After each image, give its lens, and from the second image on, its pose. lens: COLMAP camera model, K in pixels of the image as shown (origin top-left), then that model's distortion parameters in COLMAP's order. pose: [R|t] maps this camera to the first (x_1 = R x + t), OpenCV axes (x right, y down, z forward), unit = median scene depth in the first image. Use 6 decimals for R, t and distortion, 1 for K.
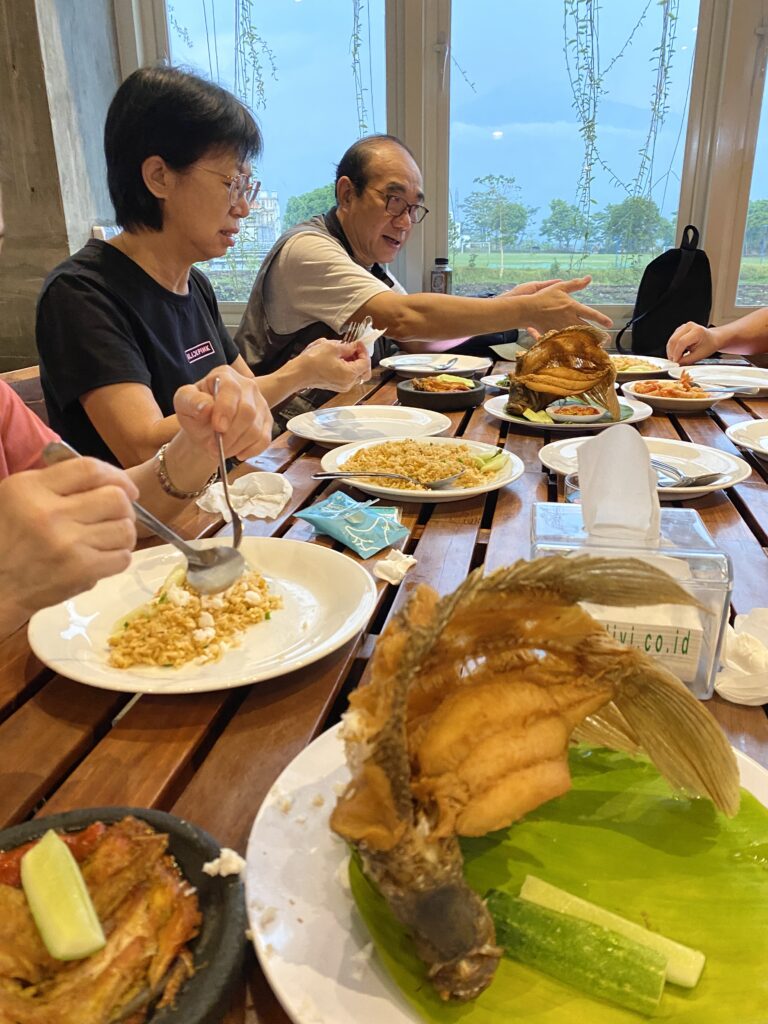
lens RADIAL K [[784.2, 0, 399.6], [0, 784.2, 511.3], [0, 0, 1]] dist [0.006522, -0.004746]
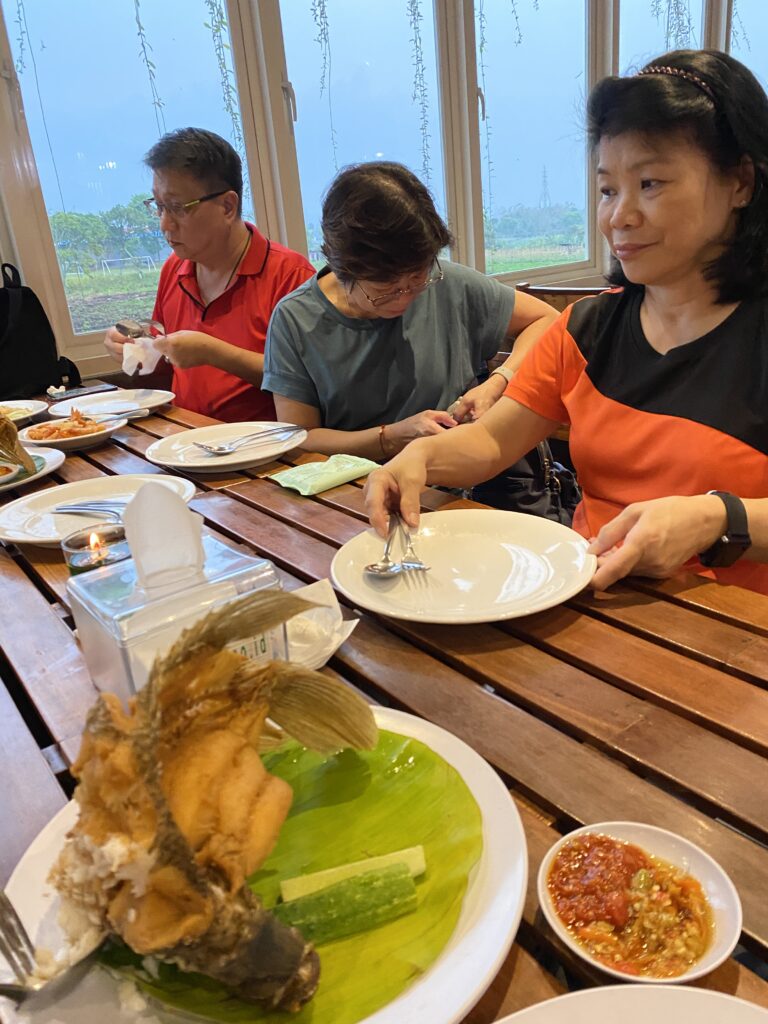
lens RADIAL K [[784.2, 0, 399.6], [0, 784.2, 511.3], [0, 0, 1]] dist [0.006522, -0.004746]
pose [[0.667112, -0.305051, 0.679636, -0.327035], [0.317558, 0.941722, 0.110981, -0.116167], [-0.673883, 0.141787, 0.725106, -0.024809]]
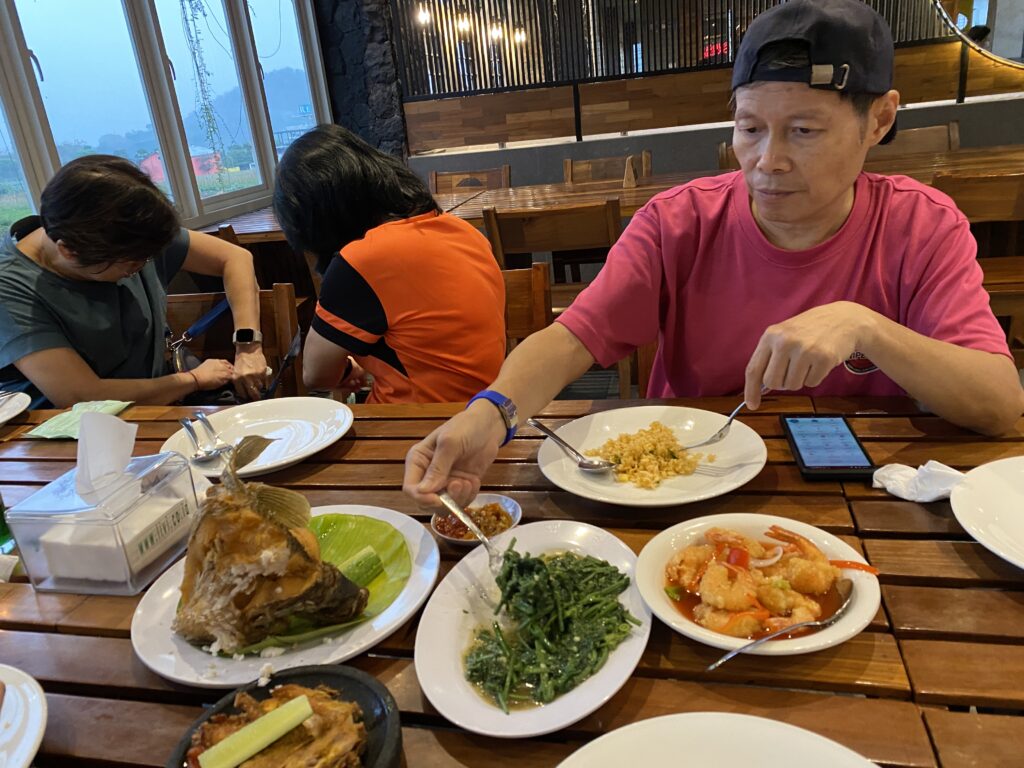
lens RADIAL K [[784.2, 0, 512.0], [0, 784.2, 384.0], [0, 0, 1]] dist [0.006522, -0.004746]
pose [[0.019431, -0.350127, 0.936501, -1.501423], [0.416532, 0.854354, 0.310773, -0.378717], [-0.908913, 0.384044, 0.162441, -0.001945]]
